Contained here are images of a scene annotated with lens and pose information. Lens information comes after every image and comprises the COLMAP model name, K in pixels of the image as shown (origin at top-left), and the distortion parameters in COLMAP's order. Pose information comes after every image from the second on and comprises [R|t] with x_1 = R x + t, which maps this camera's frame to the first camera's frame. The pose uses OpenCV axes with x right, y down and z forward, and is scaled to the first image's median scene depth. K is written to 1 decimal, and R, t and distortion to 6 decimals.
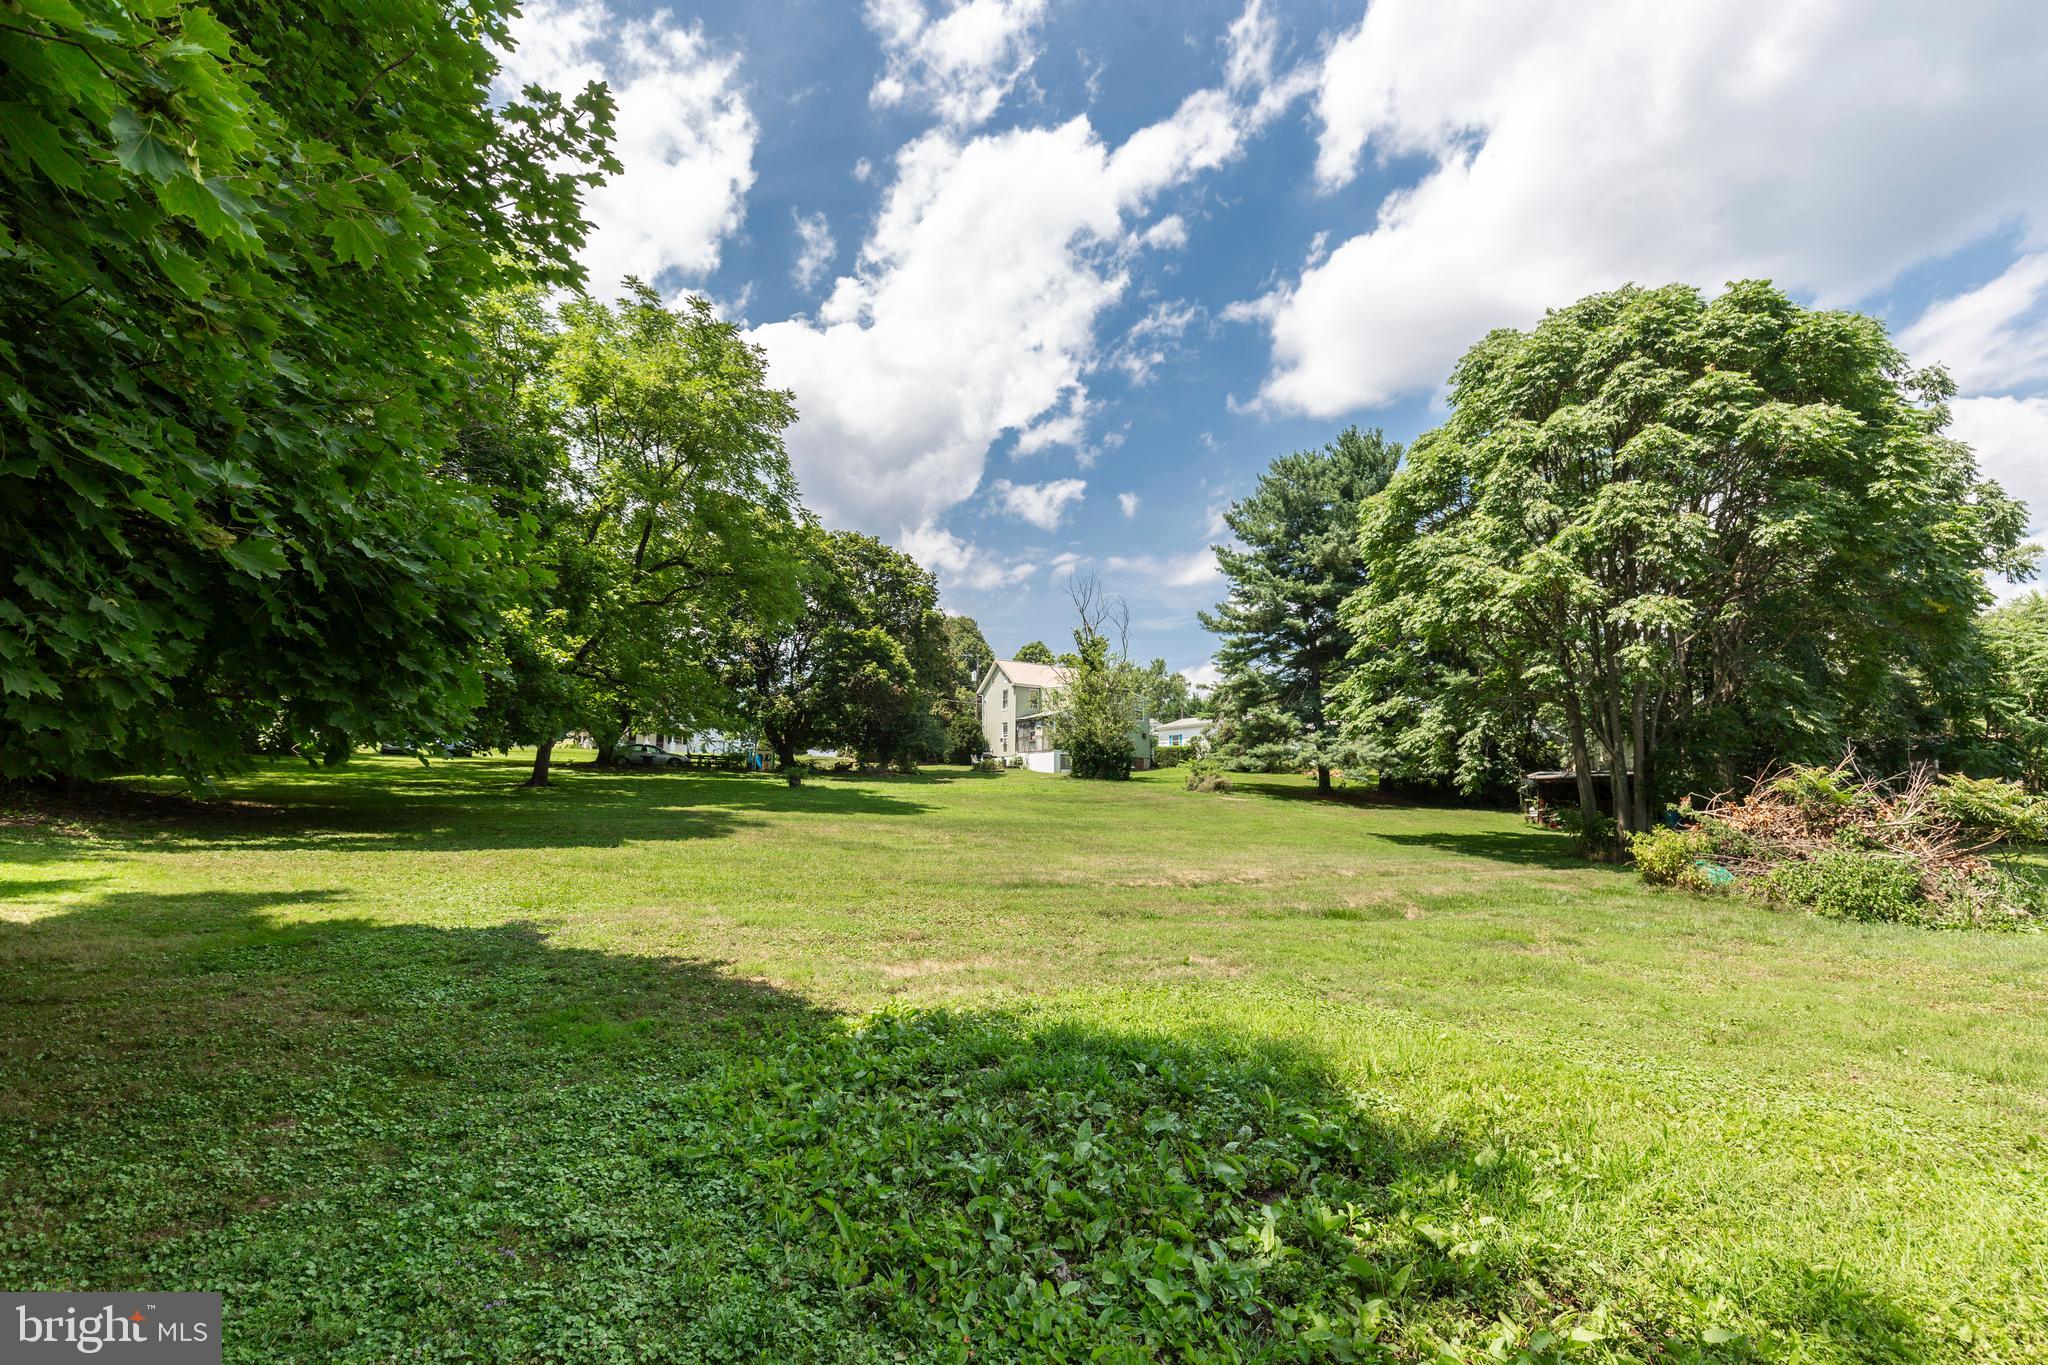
lens RADIAL K [[918.7, 0, 1021.5], [0, 918.7, 698.3], [0, 0, 1]] dist [0.000105, 0.000099]
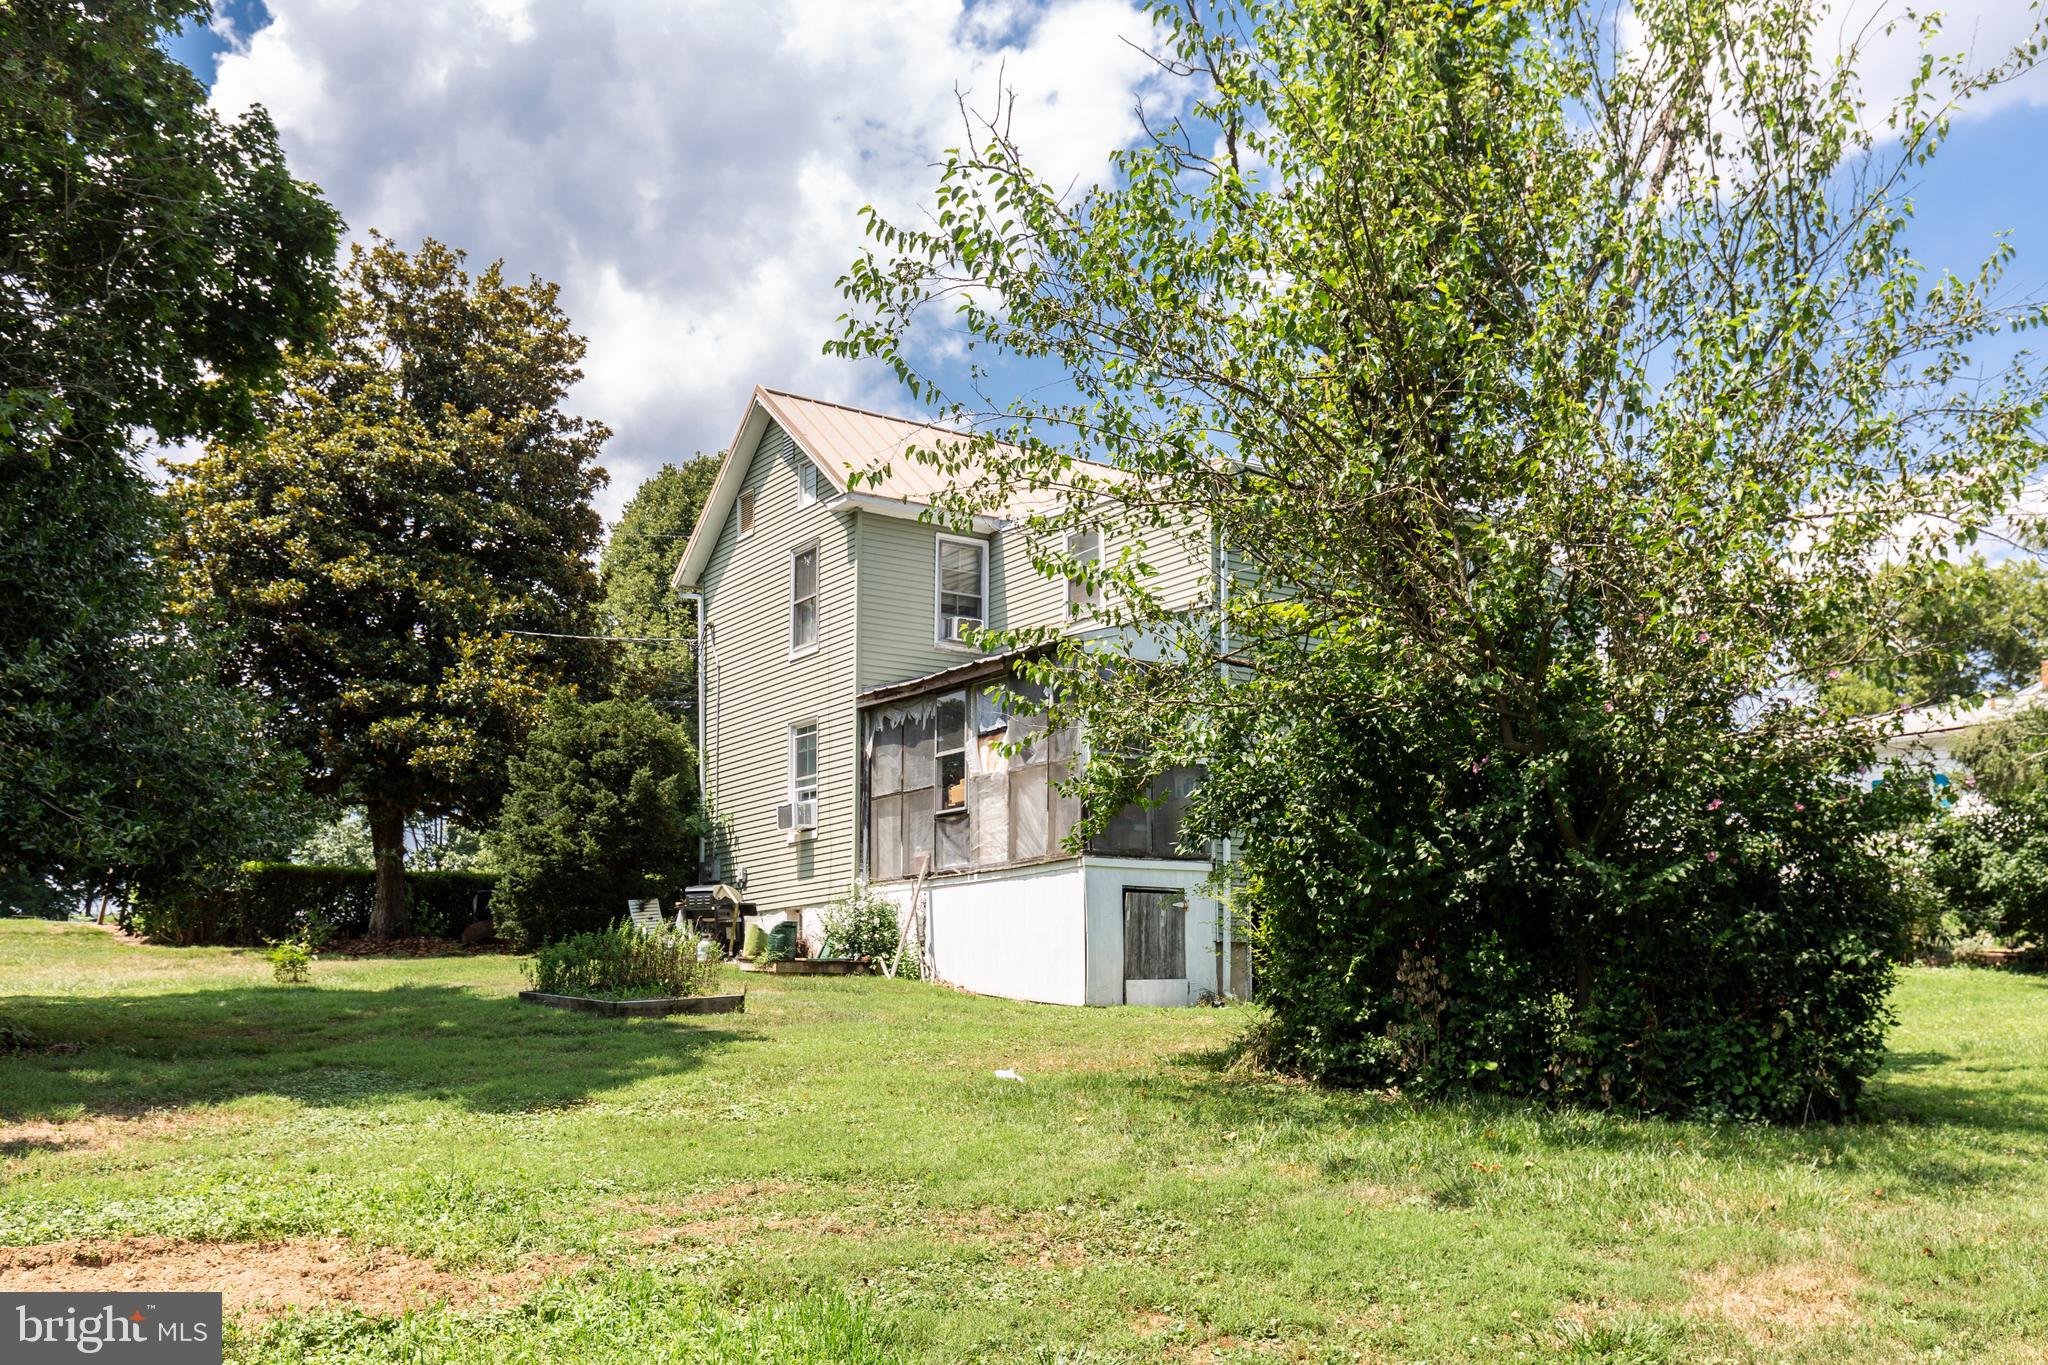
lens RADIAL K [[1882.9, 0, 1016.9], [0, 1882.9, 781.8], [0, 0, 1]] dist [0.002518, 0.000160]
pose [[0.999132, -0.003245, 0.041533, 0.008804], [0.003894, 0.999871, -0.015563, 0.044630], [-0.041478, 0.015712, 0.999016, 0.624369]]
